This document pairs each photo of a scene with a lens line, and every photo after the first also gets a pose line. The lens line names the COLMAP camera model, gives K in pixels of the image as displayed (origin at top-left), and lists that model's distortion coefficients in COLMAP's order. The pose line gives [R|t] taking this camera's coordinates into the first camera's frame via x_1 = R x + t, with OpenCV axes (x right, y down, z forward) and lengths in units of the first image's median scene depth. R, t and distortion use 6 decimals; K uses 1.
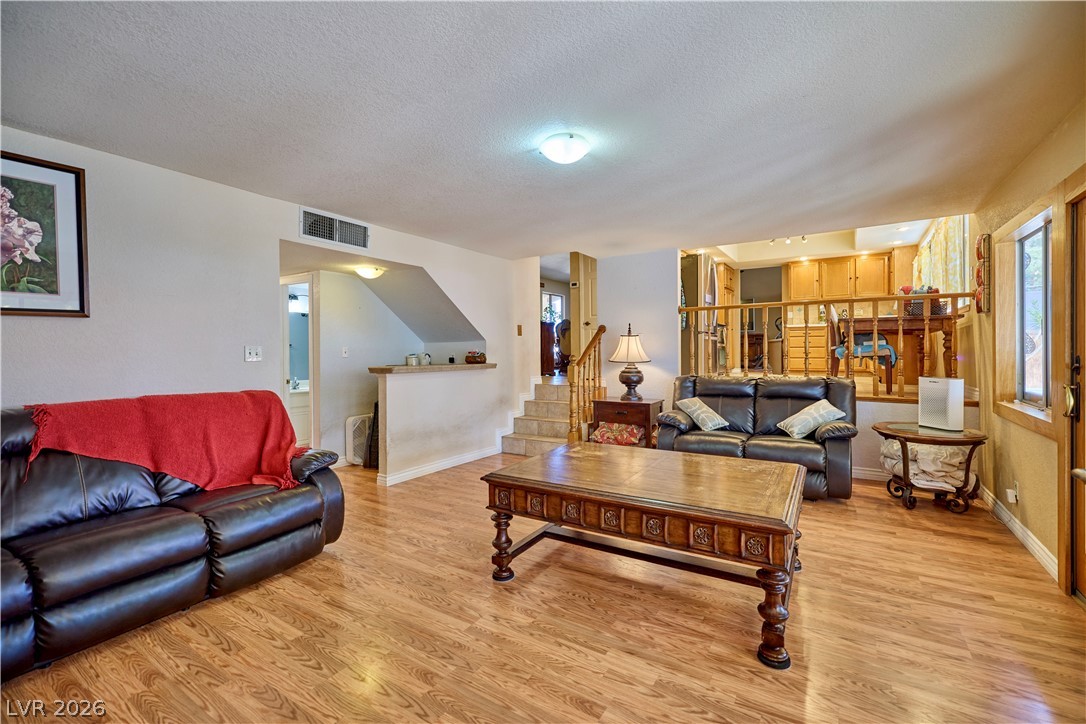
lens RADIAL K [[493.6, 0, 543.7], [0, 493.6, 355.8], [0, 0, 1]] dist [-0.001896, -0.000262]
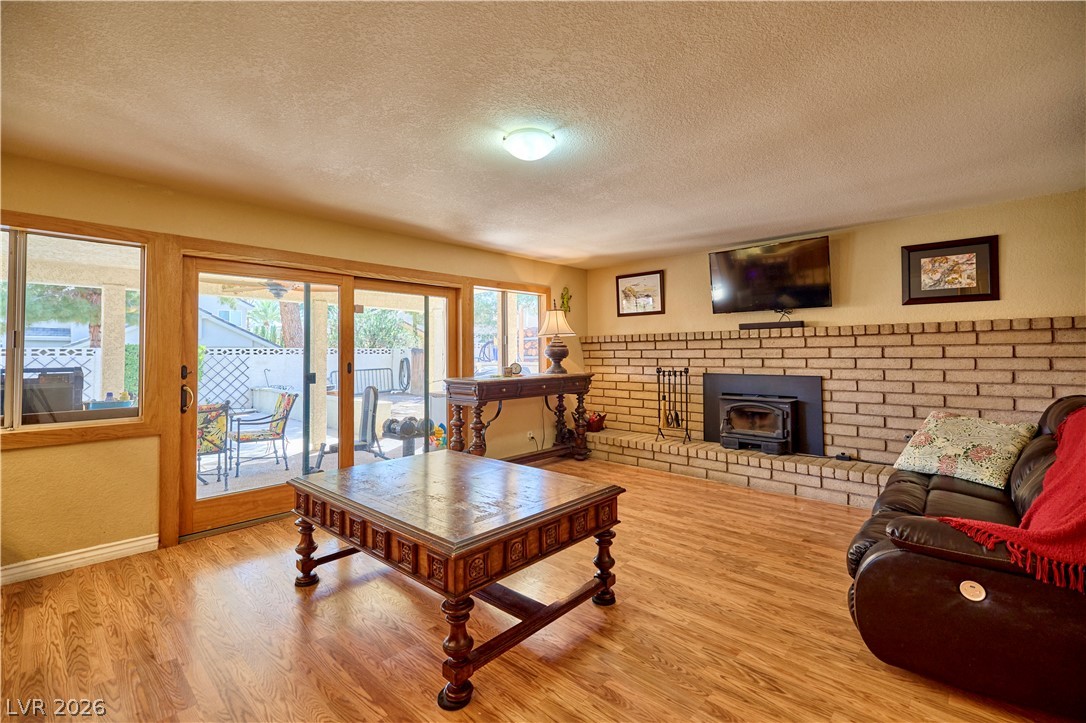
lens RADIAL K [[493.6, 0, 543.7], [0, 493.6, 355.3], [0, 0, 1]] dist [-0.001896, -0.000262]
pose [[-0.984410, 0.019387, 0.174817, -0.117462], [0.020529, 0.999778, 0.004728, -0.012060], [-0.174687, 0.008244, -0.984590, 1.571183]]
